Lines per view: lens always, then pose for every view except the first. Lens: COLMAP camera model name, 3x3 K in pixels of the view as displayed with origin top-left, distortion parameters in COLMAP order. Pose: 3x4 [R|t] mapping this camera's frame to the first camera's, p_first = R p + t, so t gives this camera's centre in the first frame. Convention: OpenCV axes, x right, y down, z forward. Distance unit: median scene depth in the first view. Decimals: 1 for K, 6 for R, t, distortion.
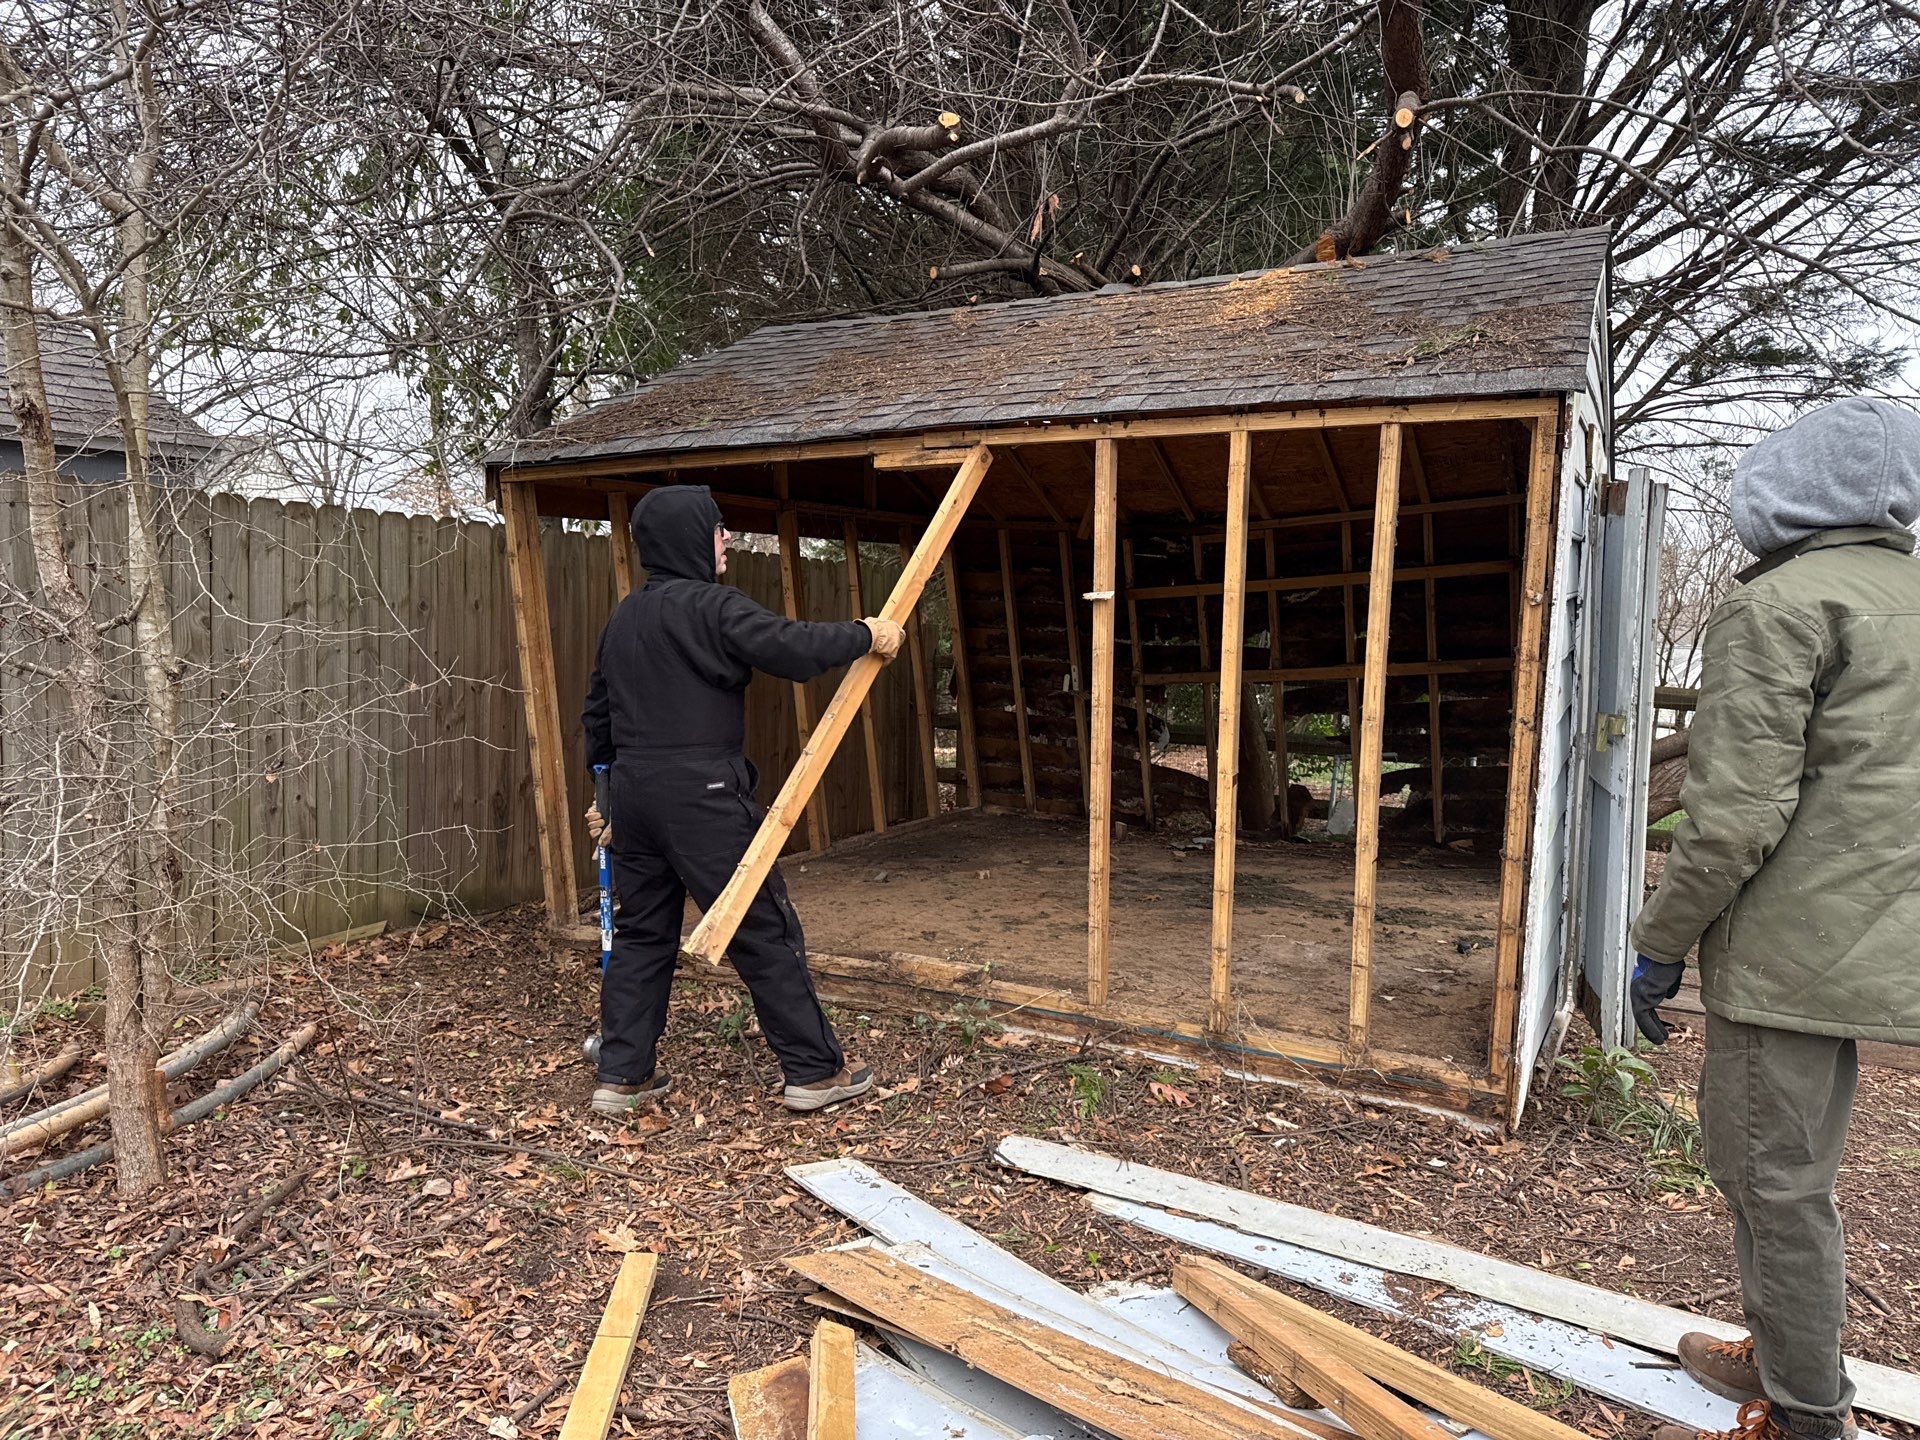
lens RADIAL K [[1364.5, 0, 952.2], [0, 1364.5, 726.5], [0, 0, 1]] dist [0.034652, -0.037659]
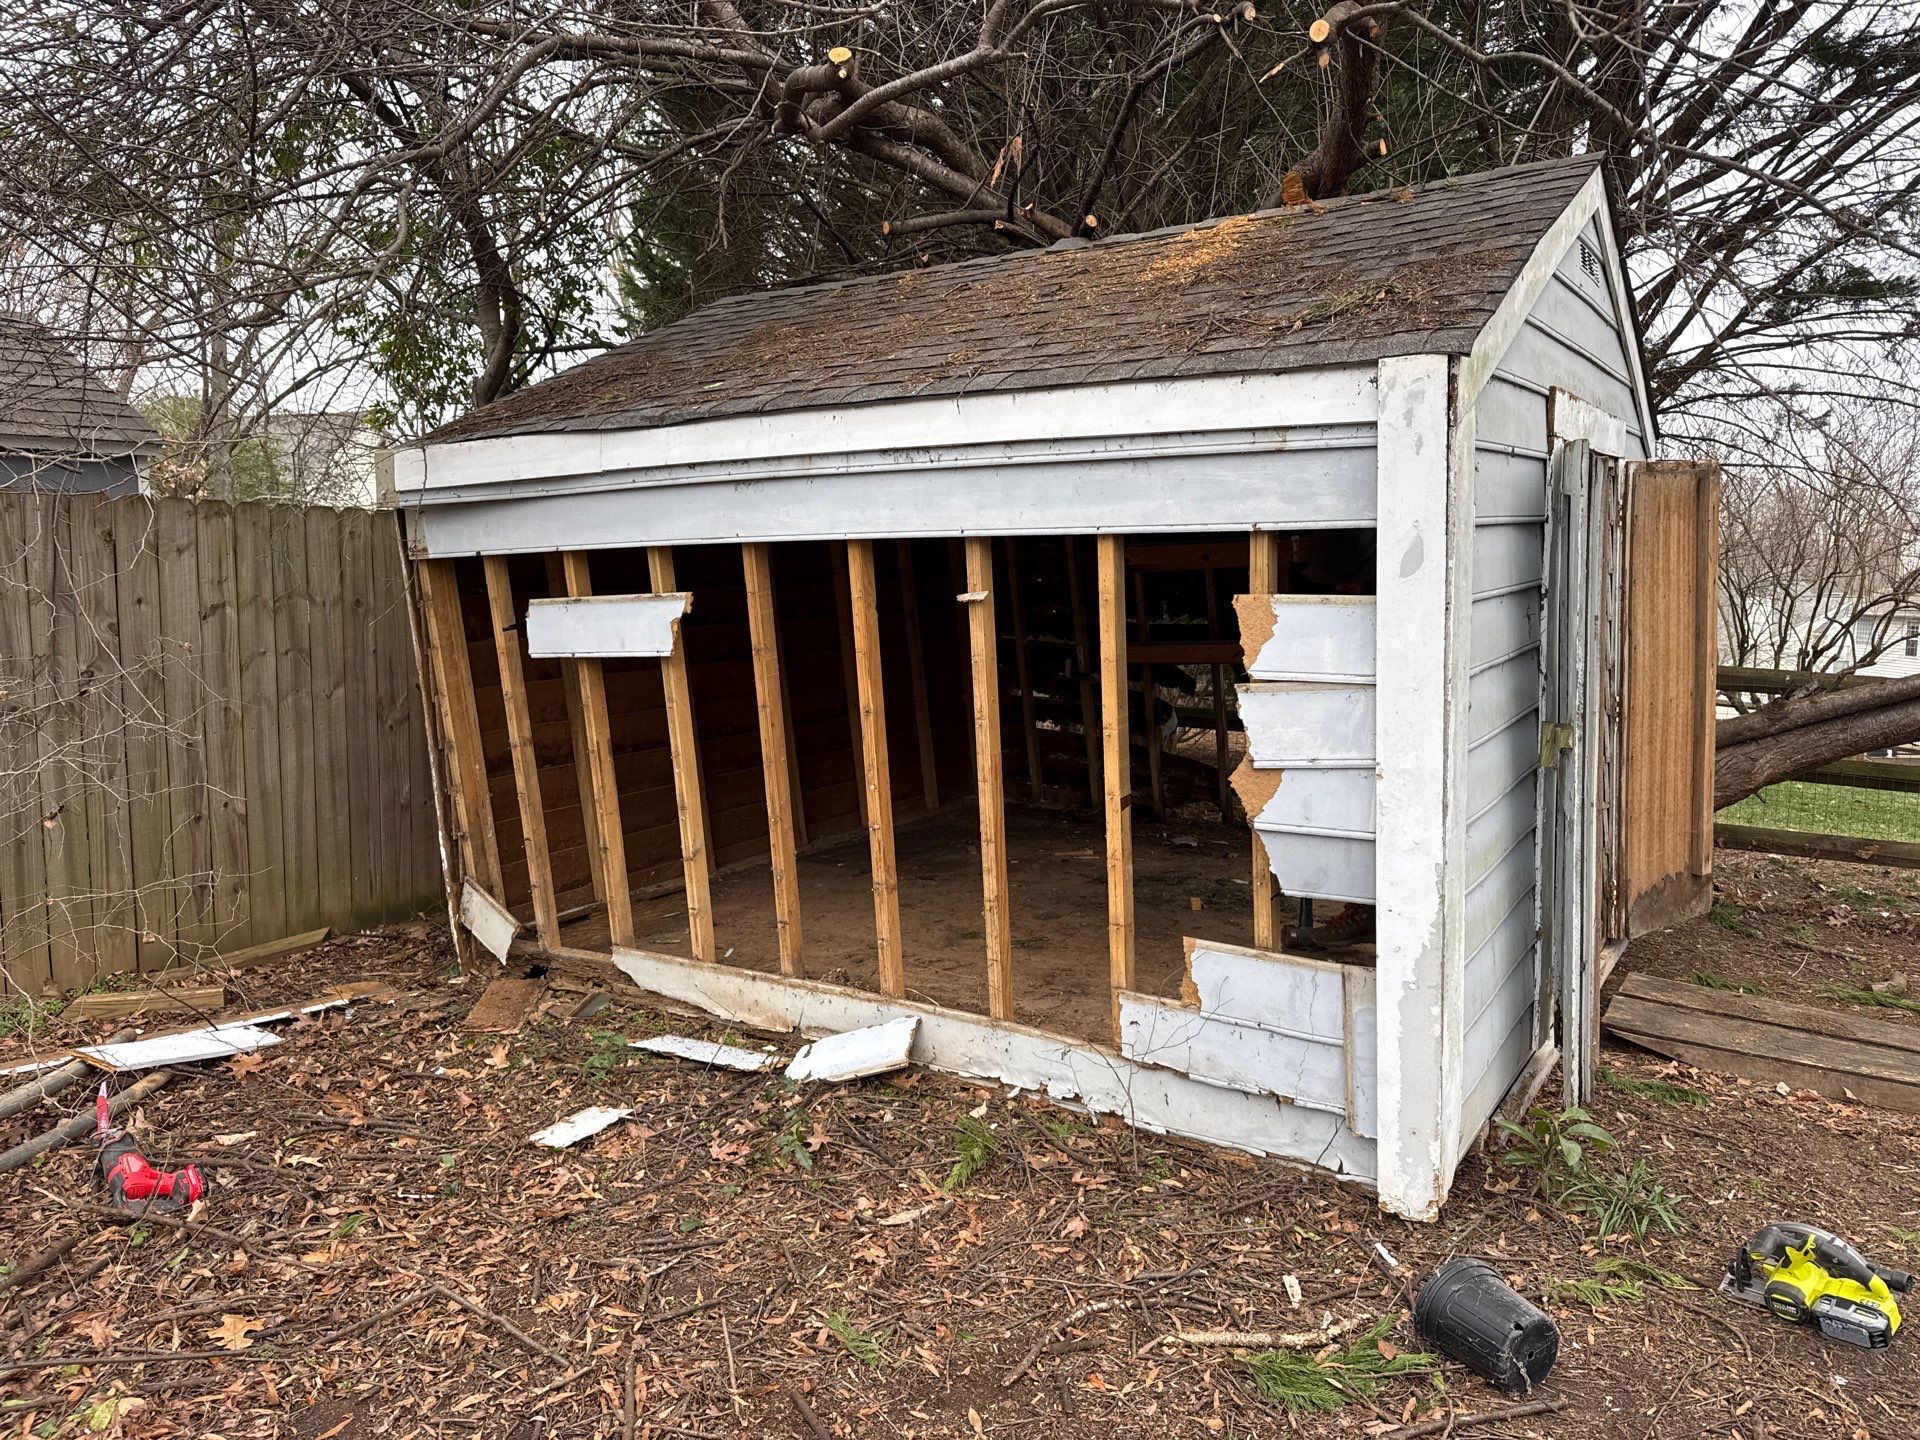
lens RADIAL K [[1364.5, 0, 958.4], [0, 1364.5, 721.6], [0, 0, 1]] dist [0.034652, -0.037659]
pose [[0.996541, -0.008160, -0.082703, 0.119006], [0.010424, 0.999582, 0.026978, -0.026809], [0.082449, -0.027747, 0.996209, 0.075764]]
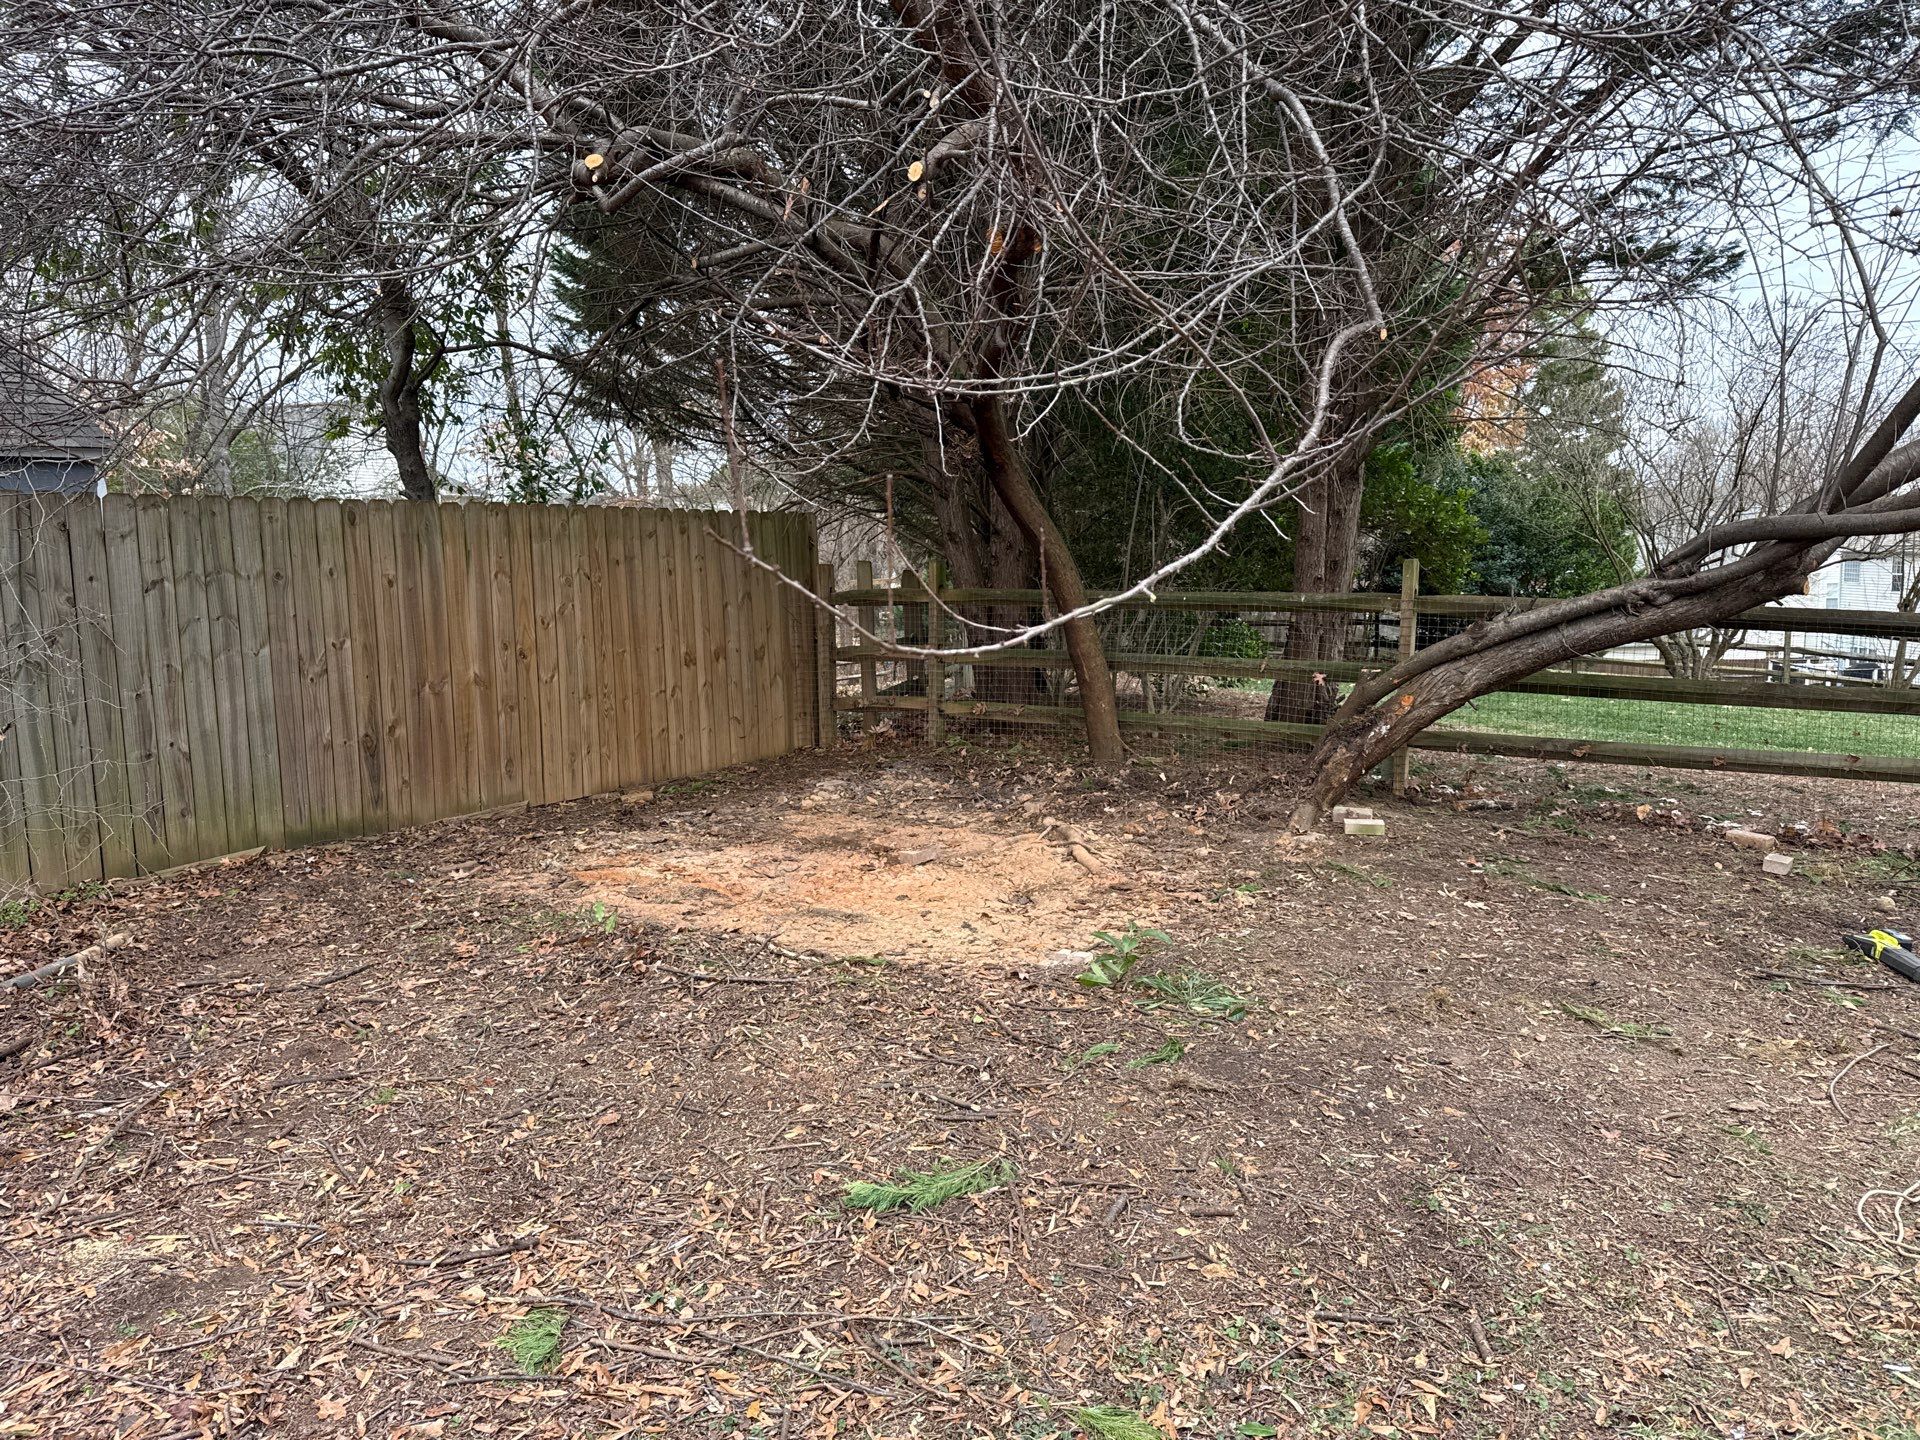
lens RADIAL K [[1364.5, 0, 954.5], [0, 1364.5, 718.2], [0, 0, 1]] dist [0.034652, -0.037659]
pose [[0.994450, -0.035335, -0.099096, 0.306613], [0.040230, 0.998045, 0.047840, 0.000112], [0.097212, -0.051561, 0.993927, -0.106854]]
